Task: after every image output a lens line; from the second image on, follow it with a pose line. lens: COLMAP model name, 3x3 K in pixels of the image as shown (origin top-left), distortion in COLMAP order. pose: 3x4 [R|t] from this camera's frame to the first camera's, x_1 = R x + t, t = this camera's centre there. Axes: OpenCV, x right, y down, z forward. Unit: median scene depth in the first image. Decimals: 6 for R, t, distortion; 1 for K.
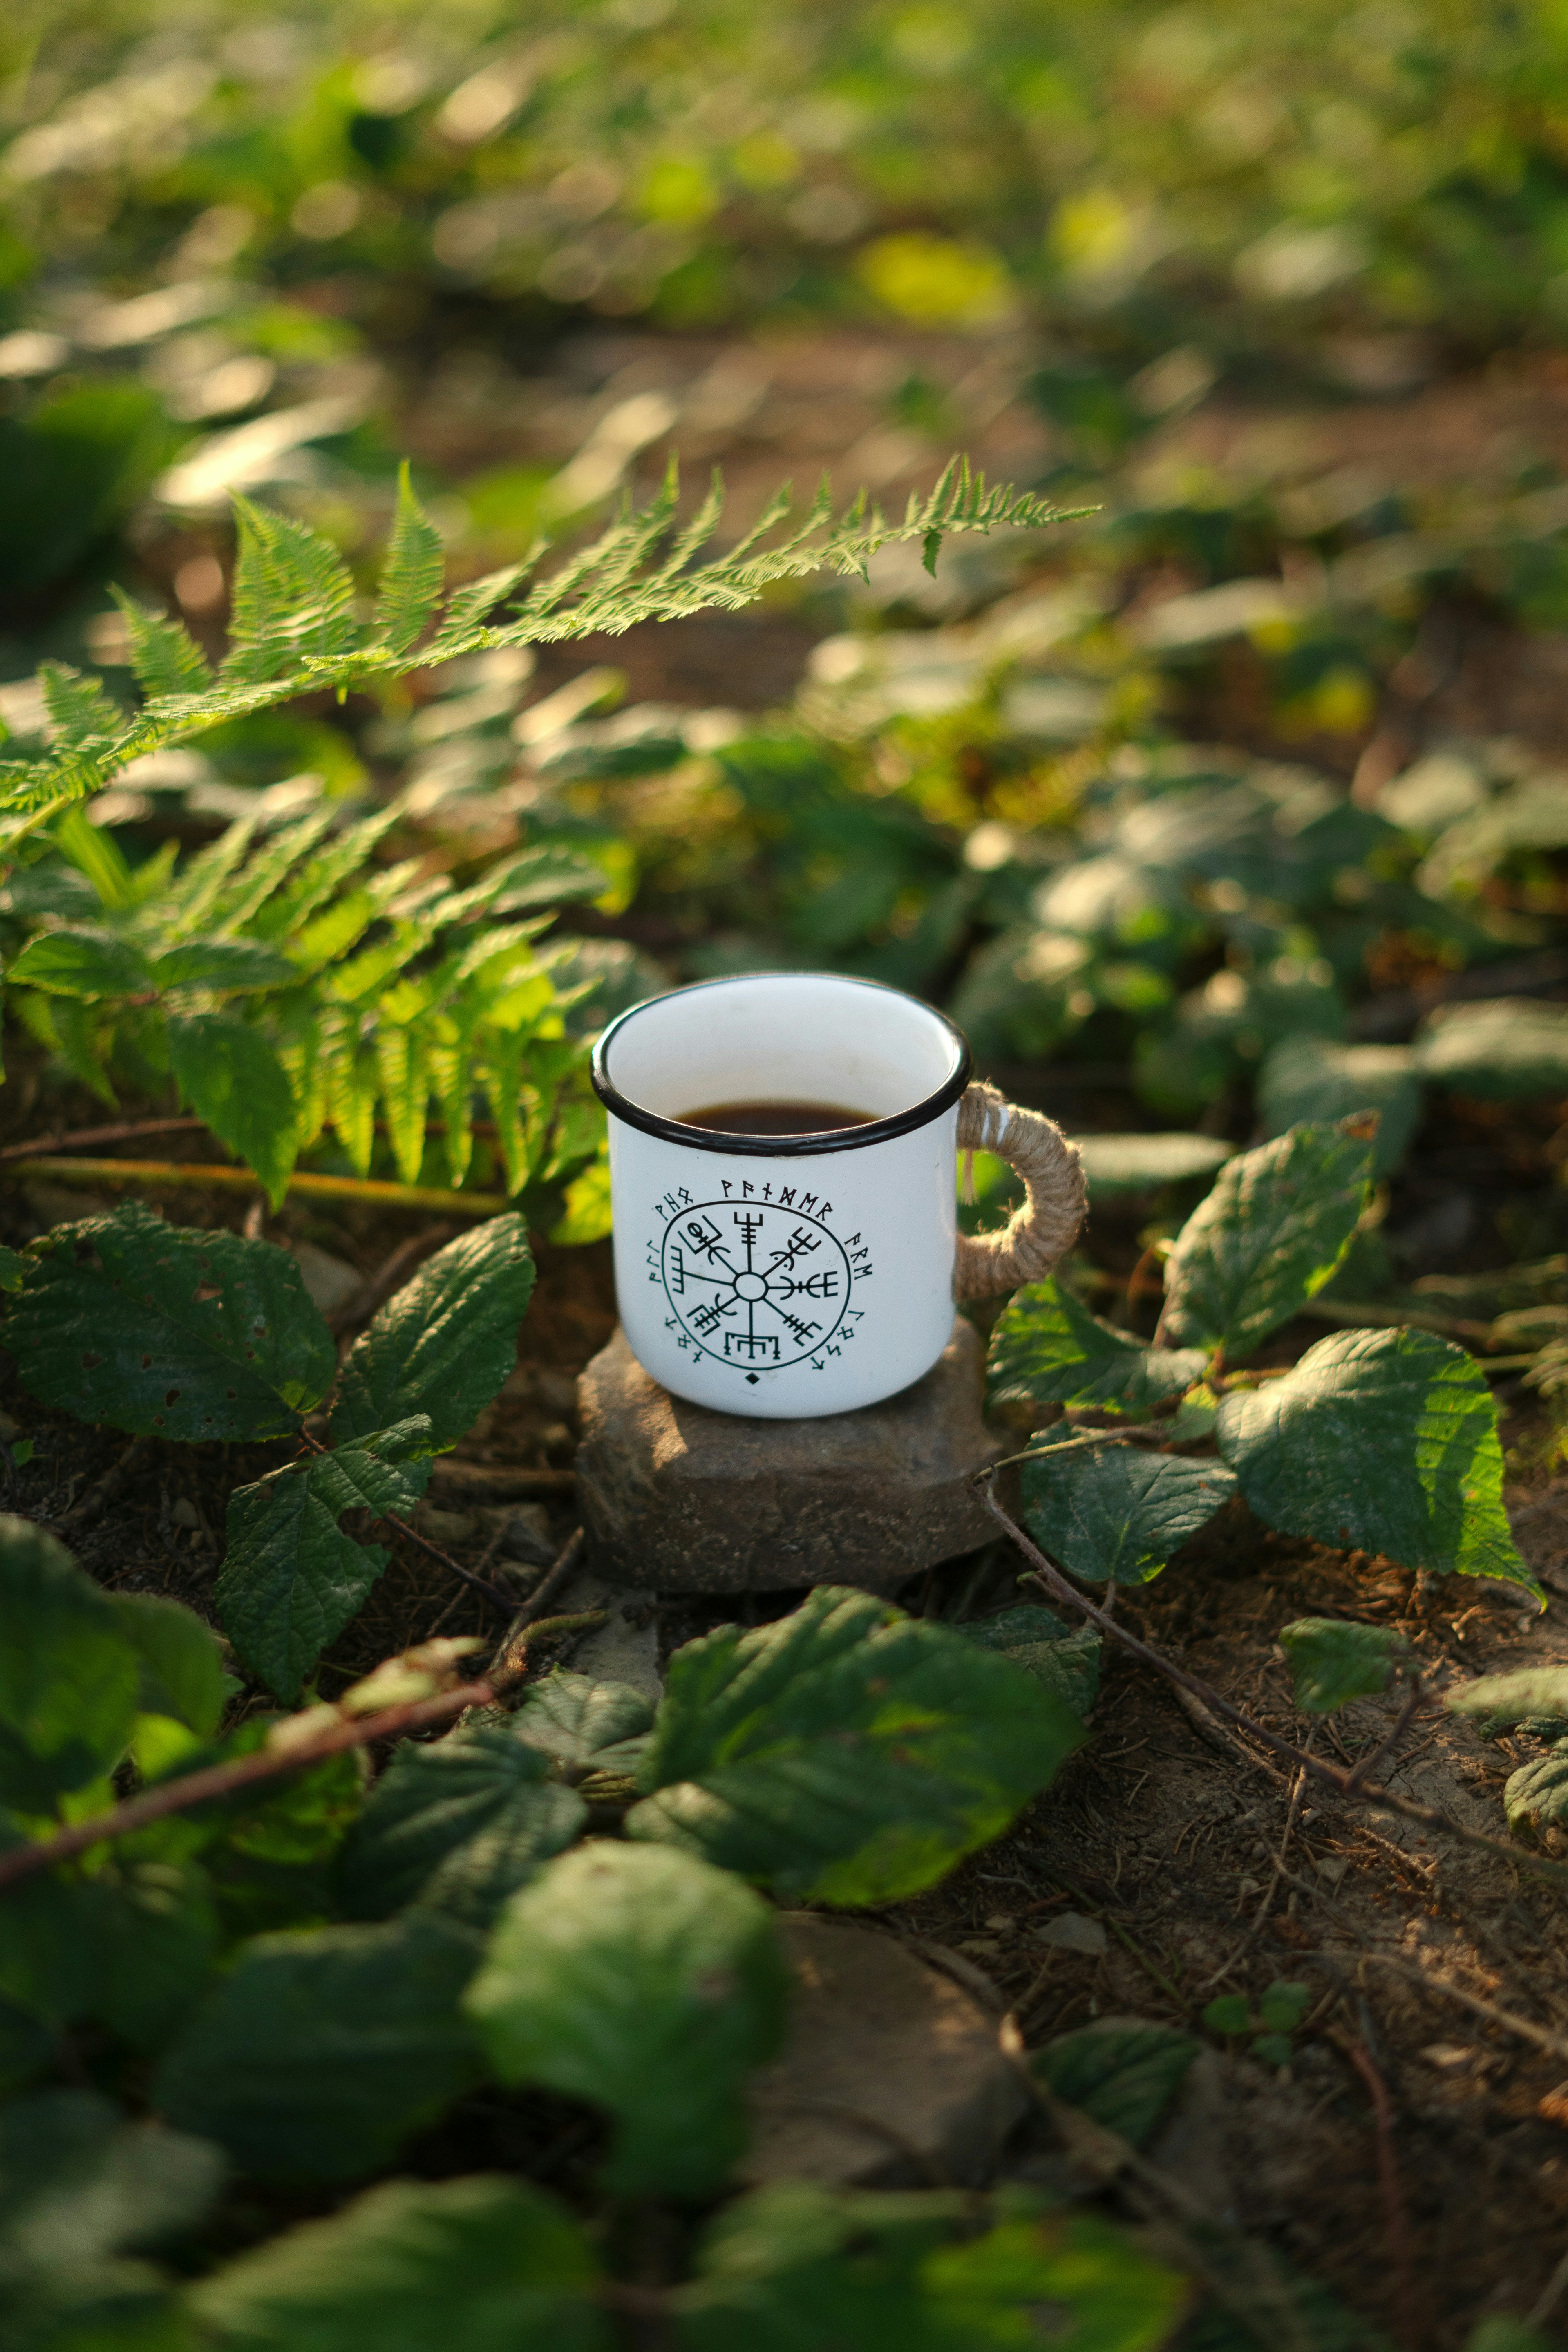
lens RADIAL K [[3229.7, 0, 784.0], [0, 3229.7, 1176.0], [0, 0, 1]] dist [0.027348, 0.021774]
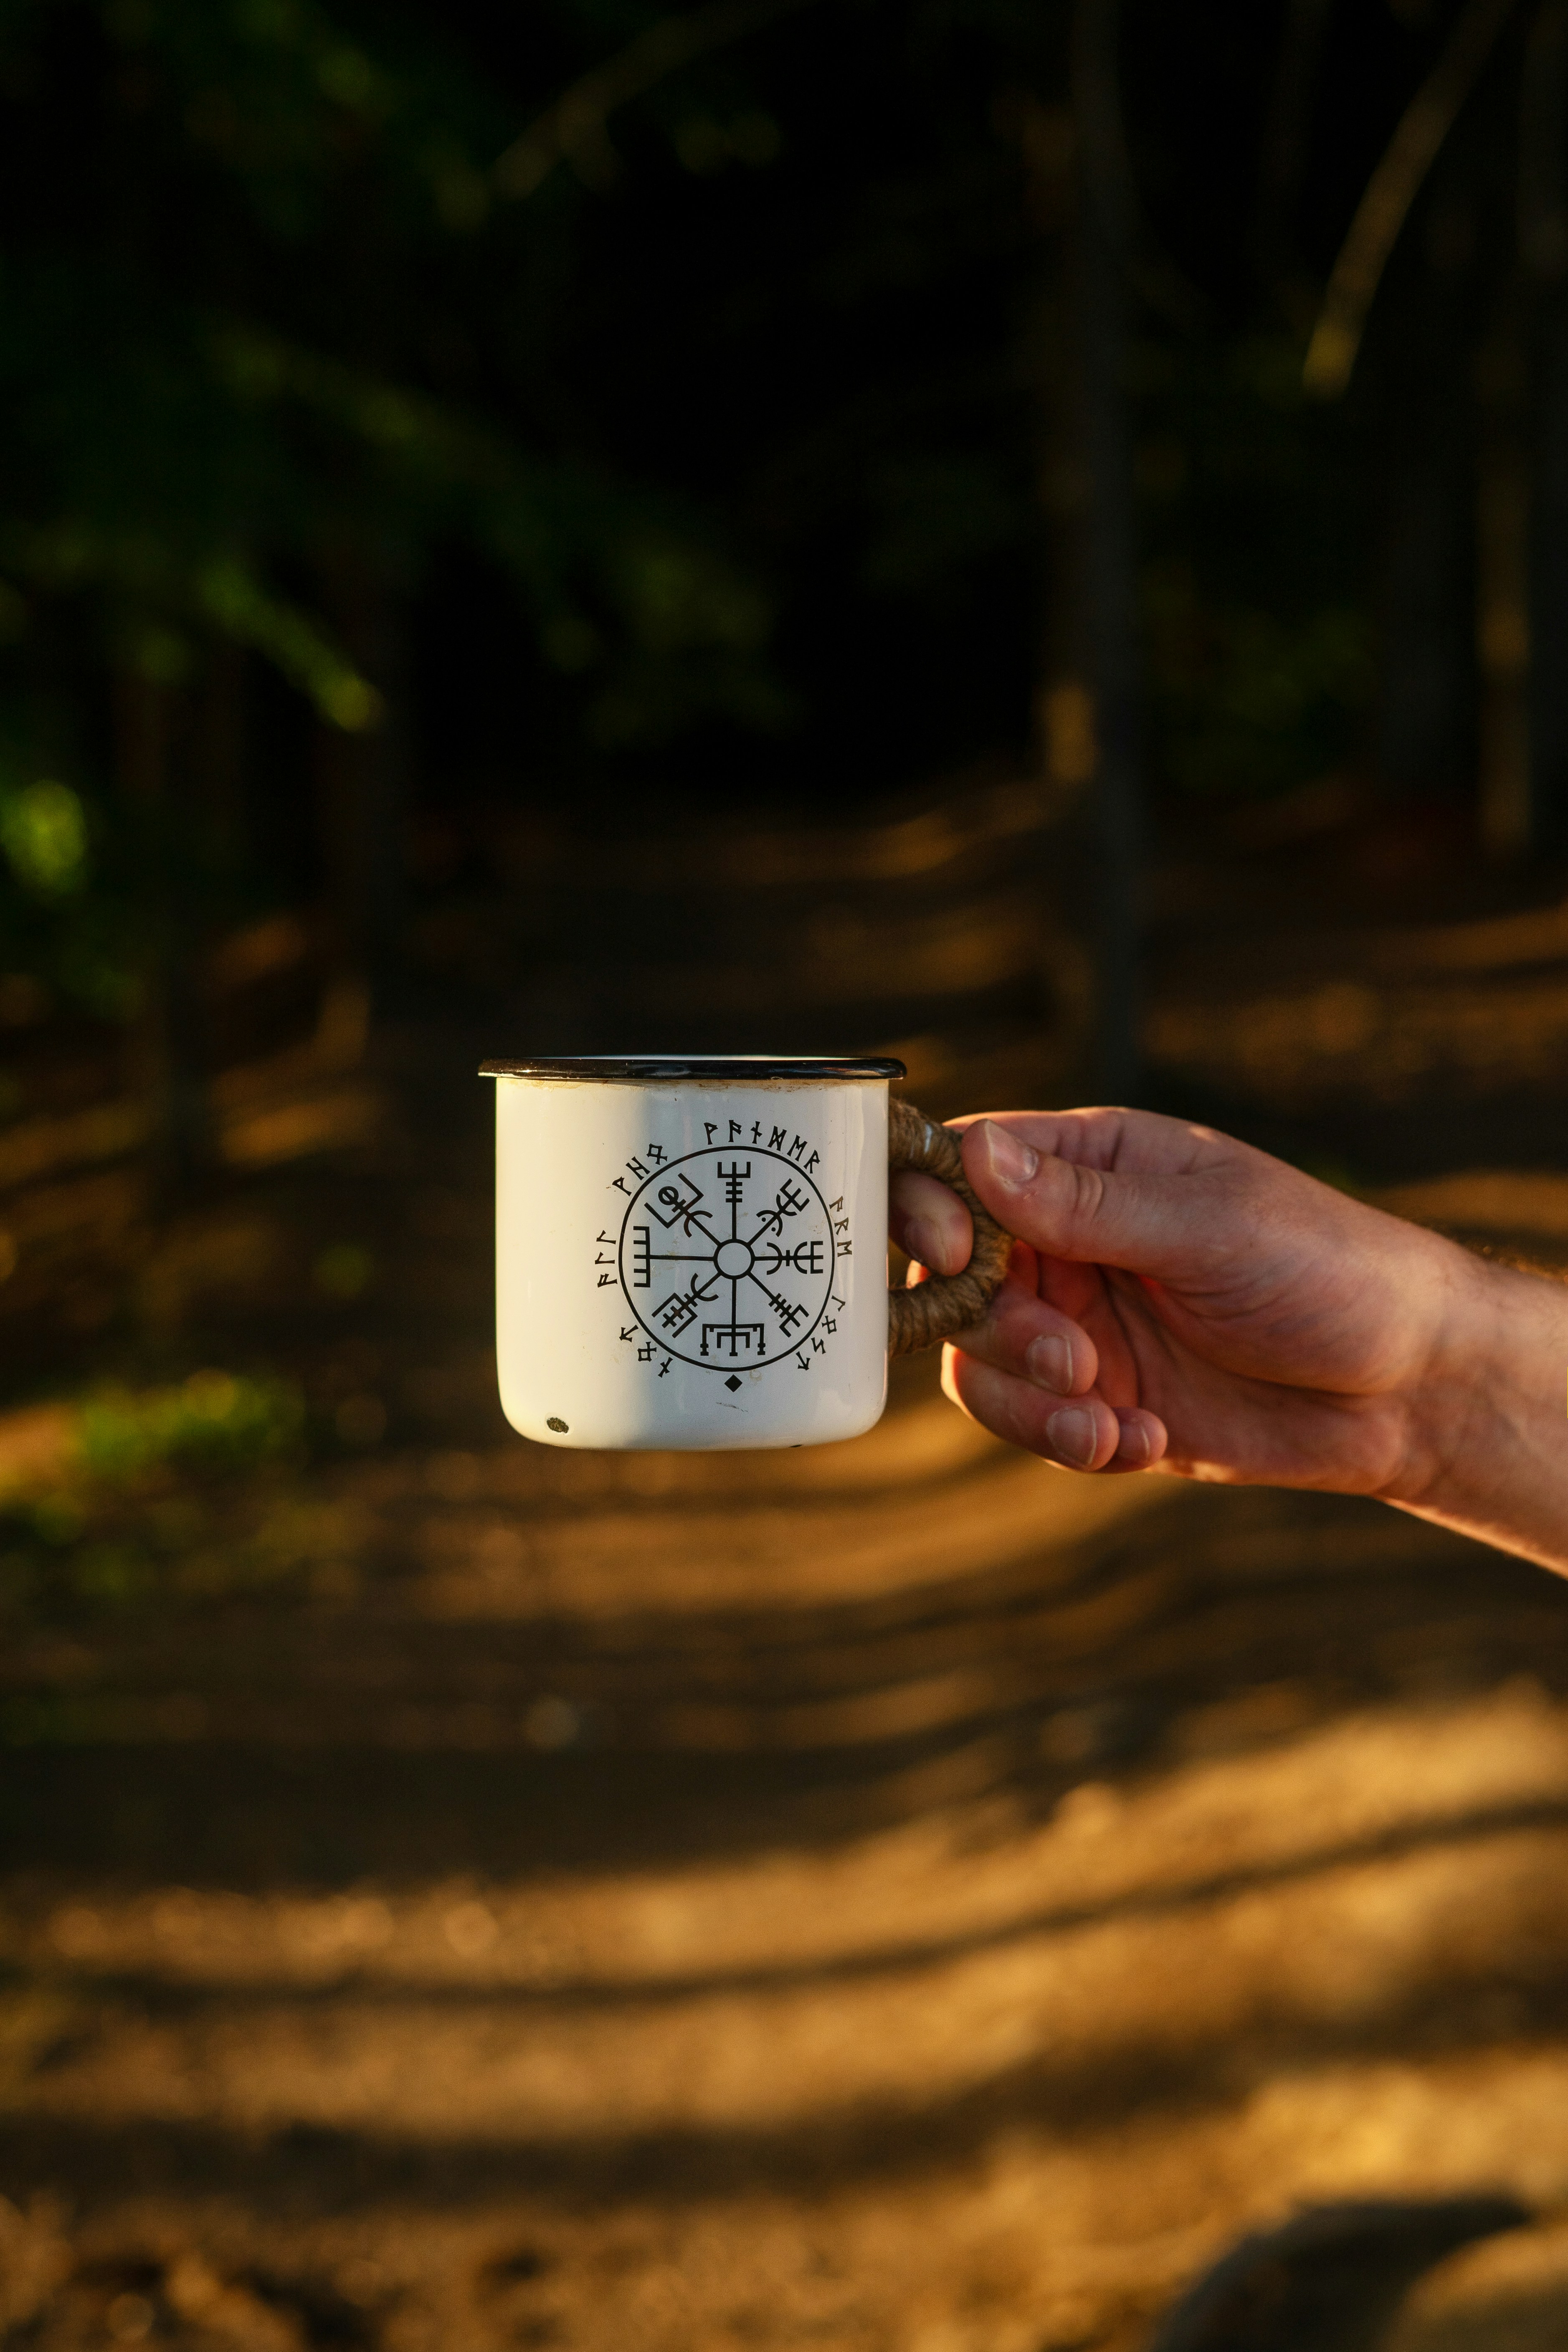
lens RADIAL K [[3514.6, 0, 784.0], [0, 3514.6, 1176.0], [0, 0, 1]] dist [-0.025094, 0.052918]
pose [[0.913831, 0.006564, 0.406042, -0.373763], [0.177514, 0.892826, -0.413944, 0.398898], [-0.365242, 0.450353, 0.814727, 0.206831]]
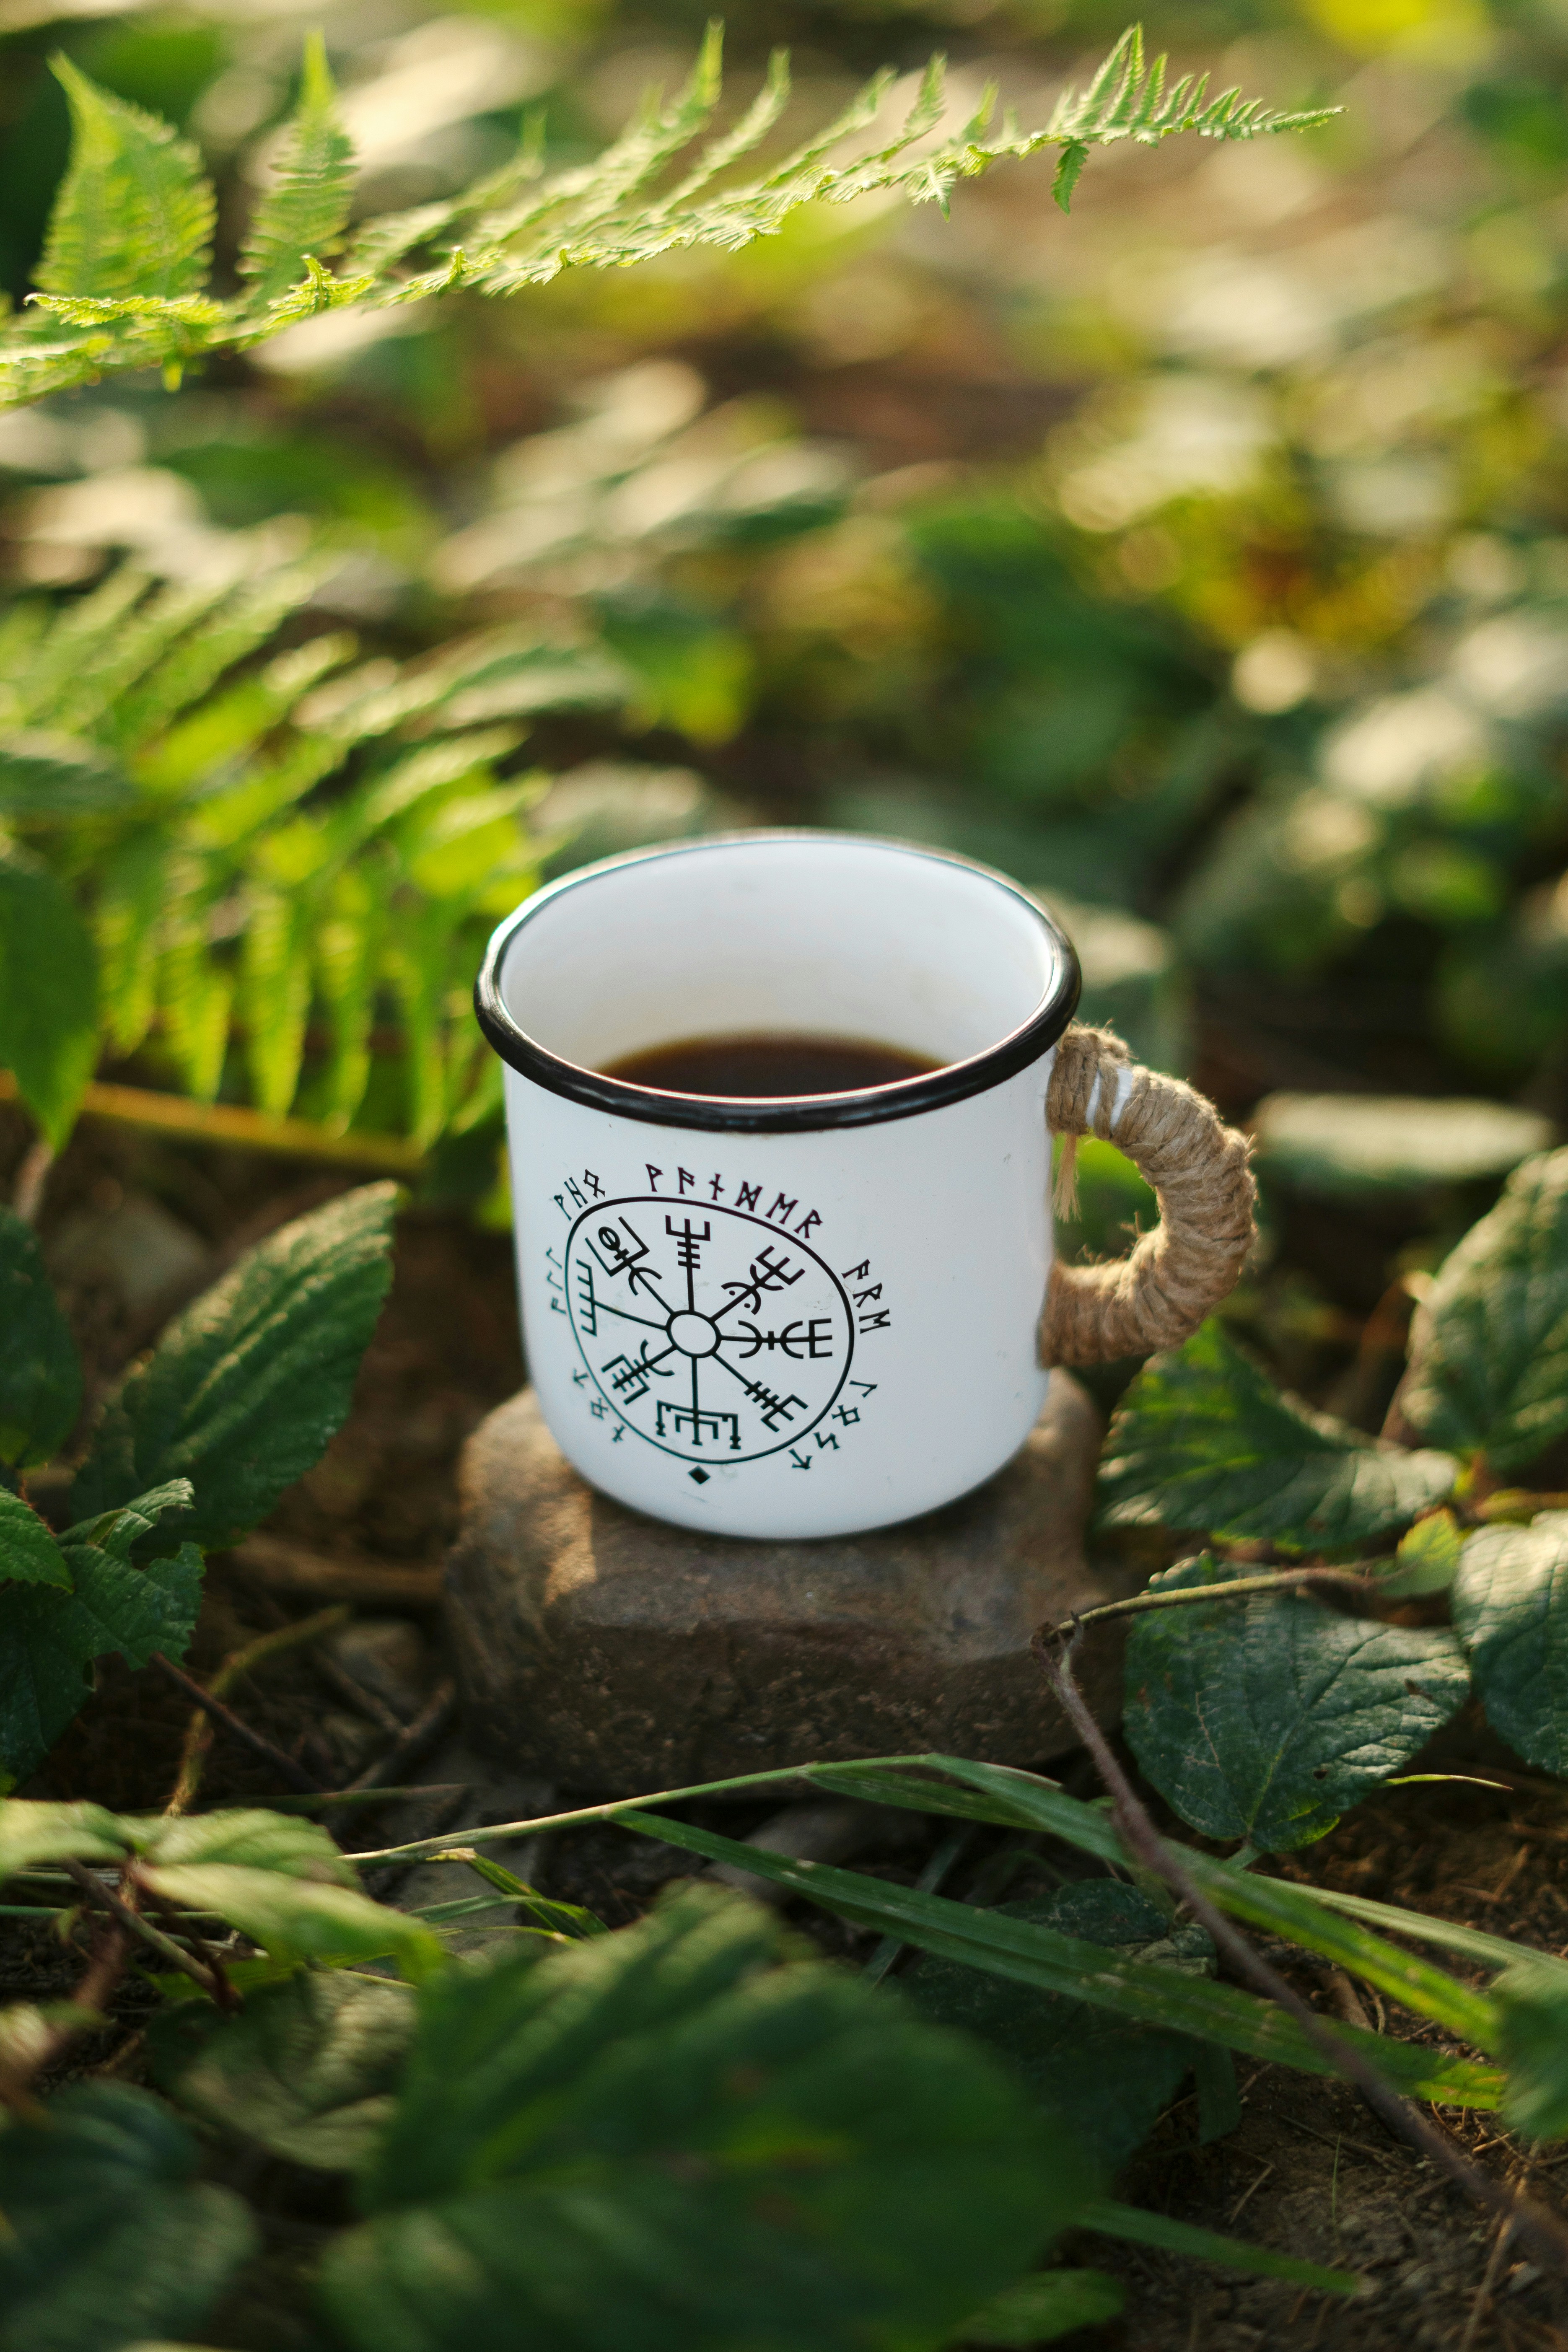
lens RADIAL K [[3573.1, 0, 784.0], [0, 3573.1, 1176.0], [0, 0, 1]] dist [-0.017303, -0.056164]
pose [[0.991233, 0.060924, -0.117242, 0.084493], [-0.056906, 0.997682, 0.037324, -0.022789], [0.119244, -0.030325, 0.992402, 0.305768]]
